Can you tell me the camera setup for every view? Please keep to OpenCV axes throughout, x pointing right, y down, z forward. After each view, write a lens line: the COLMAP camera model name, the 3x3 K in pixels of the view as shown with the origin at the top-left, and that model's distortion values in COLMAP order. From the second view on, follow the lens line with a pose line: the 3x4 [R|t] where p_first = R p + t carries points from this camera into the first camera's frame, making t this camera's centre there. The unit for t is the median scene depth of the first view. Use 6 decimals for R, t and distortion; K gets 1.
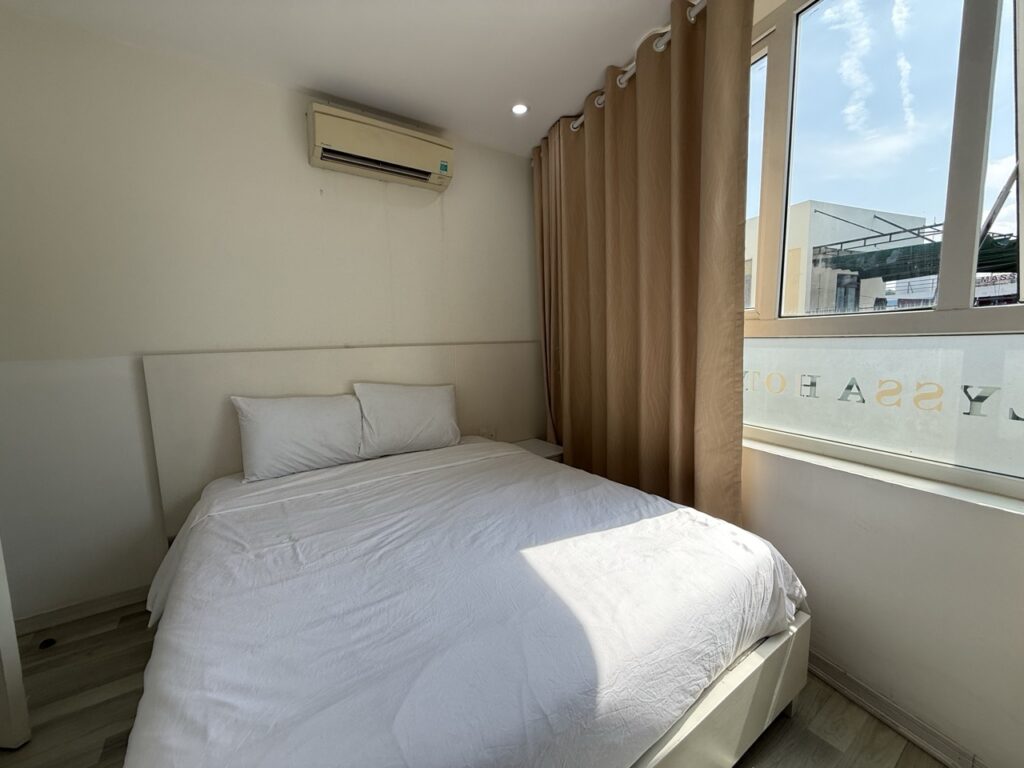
lens RADIAL K [[408.6, 0, 512.0], [0, 408.6, 384.0], [0, 0, 1]] dist [-0.002529, 0.000479]
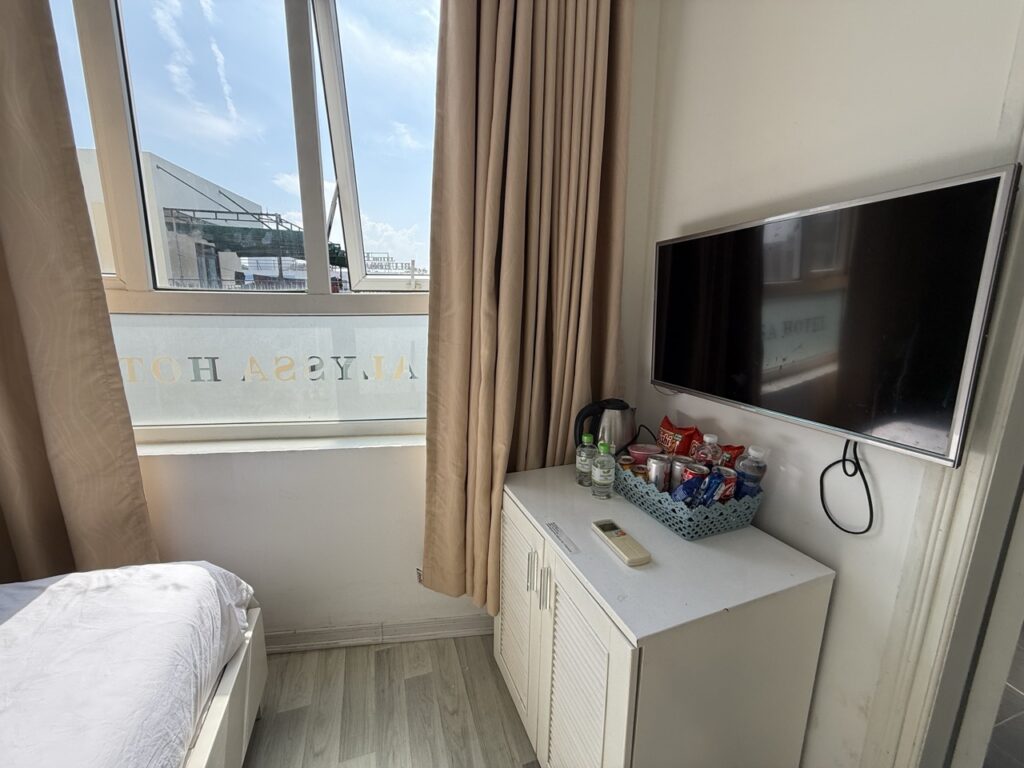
lens RADIAL K [[408.6, 0, 512.0], [0, 408.6, 384.0], [0, 0, 1]] dist [-0.002529, 0.000479]
pose [[0.260835, -0.156583, 0.952600, 0.040005], [0.085639, 0.986621, 0.138726, -0.030835], [-0.961577, 0.045395, 0.270755, 0.113963]]
